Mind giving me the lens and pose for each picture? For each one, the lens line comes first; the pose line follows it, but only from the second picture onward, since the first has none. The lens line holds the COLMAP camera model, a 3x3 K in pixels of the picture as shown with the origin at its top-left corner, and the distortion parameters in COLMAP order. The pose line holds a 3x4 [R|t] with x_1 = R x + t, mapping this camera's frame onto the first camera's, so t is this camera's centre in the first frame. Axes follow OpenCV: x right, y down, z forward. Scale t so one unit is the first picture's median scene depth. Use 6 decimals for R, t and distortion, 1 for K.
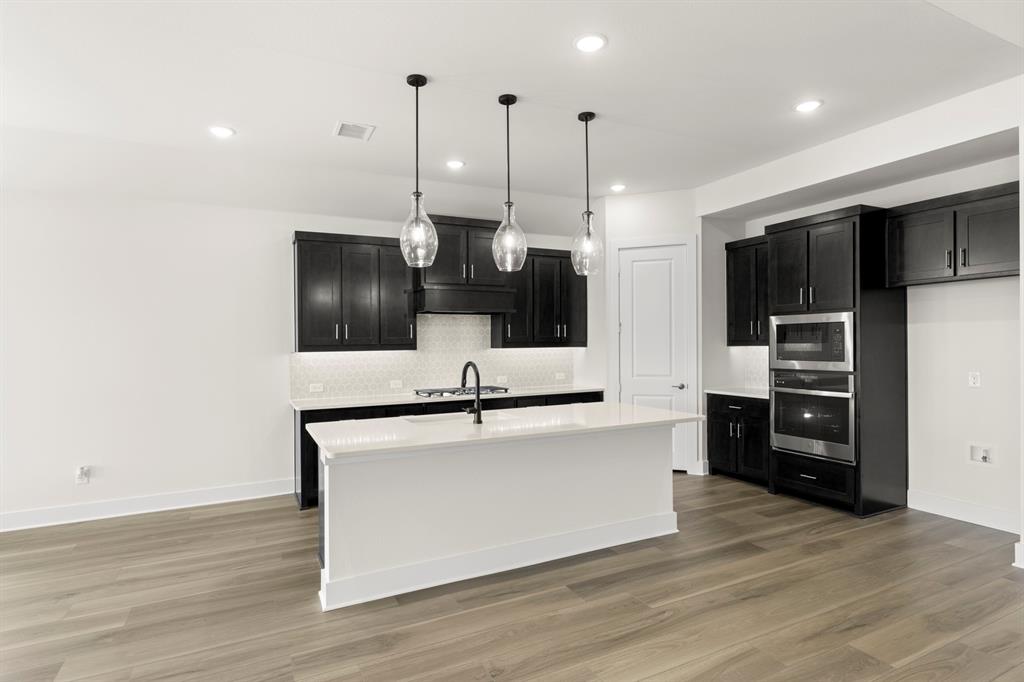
lens RADIAL K [[536.2, 0, 512.7], [0, 536.2, 337.4], [0, 0, 1]] dist [0.002996, -0.000772]
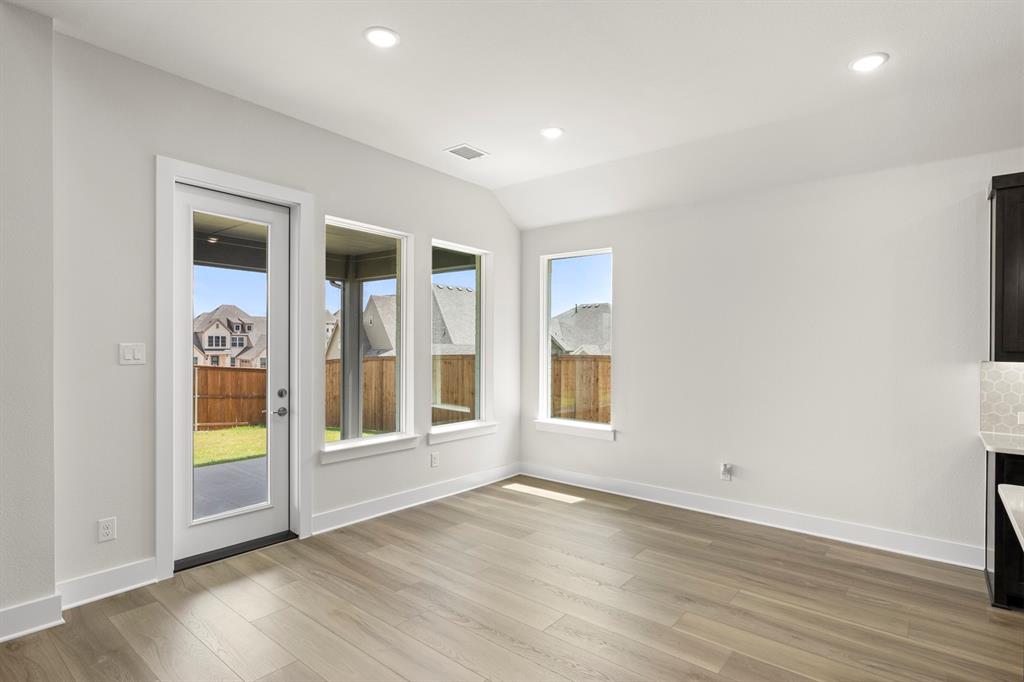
lens RADIAL K [[521.9, 0, 518.7], [0, 521.9, 343.3], [0, 0, 1]] dist [0.006042, -0.000679]
pose [[0.419049, 0.015665, -0.907829, -0.070602], [-0.009528, 0.999872, 0.012856, 0.003218], [0.907914, 0.003263, 0.419144, 0.232844]]
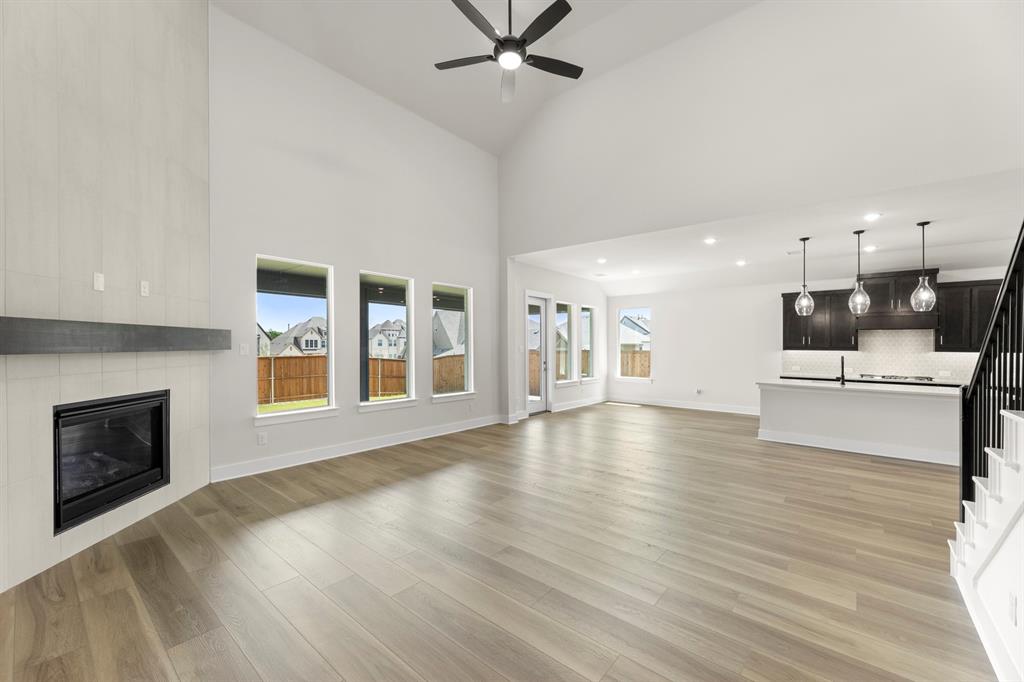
lens RADIAL K [[412.9, 0, 507.7], [0, 412.9, 341.6], [0, 0, 1]] dist [0.000898, 0.000425]
pose [[0.392373, 0.008732, -0.919765, 0.777016], [-0.003781, 0.999962, 0.007880, -0.017716], [0.919798, 0.000386, 0.392391, -0.739866]]
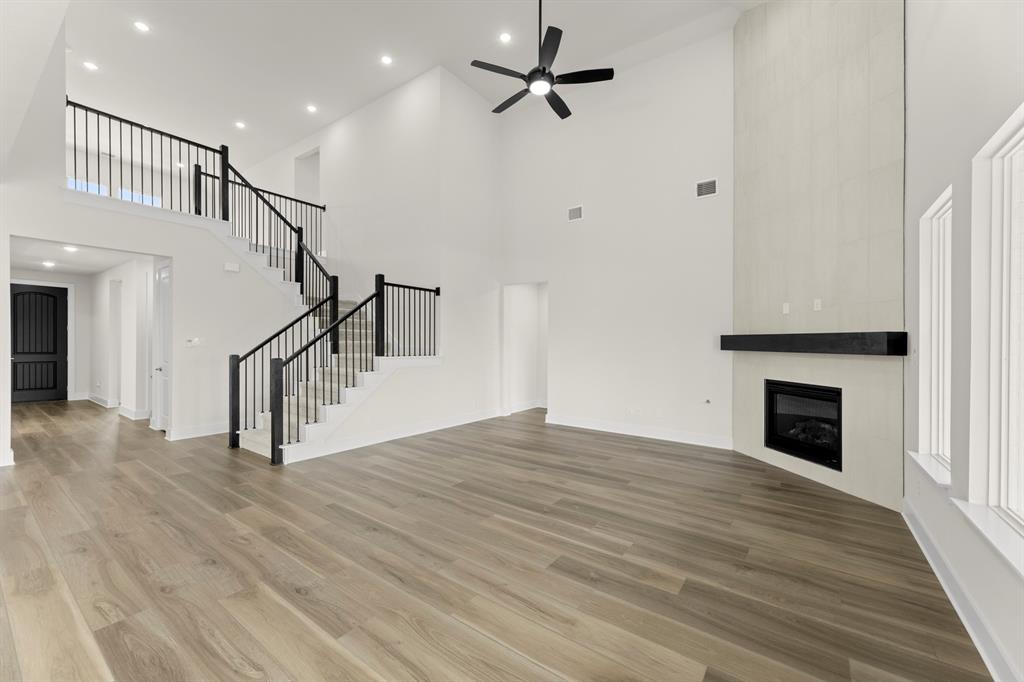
lens RADIAL K [[412.9, 0, 510.8], [0, 412.9, 345.1], [0, 0, 1]] dist [0.000898, 0.000425]
pose [[-0.464357, 0.001274, 0.885647, -0.758960], [-0.017885, 0.999782, -0.010816, 0.013885], [-0.885467, -0.020862, -0.464233, 0.080362]]
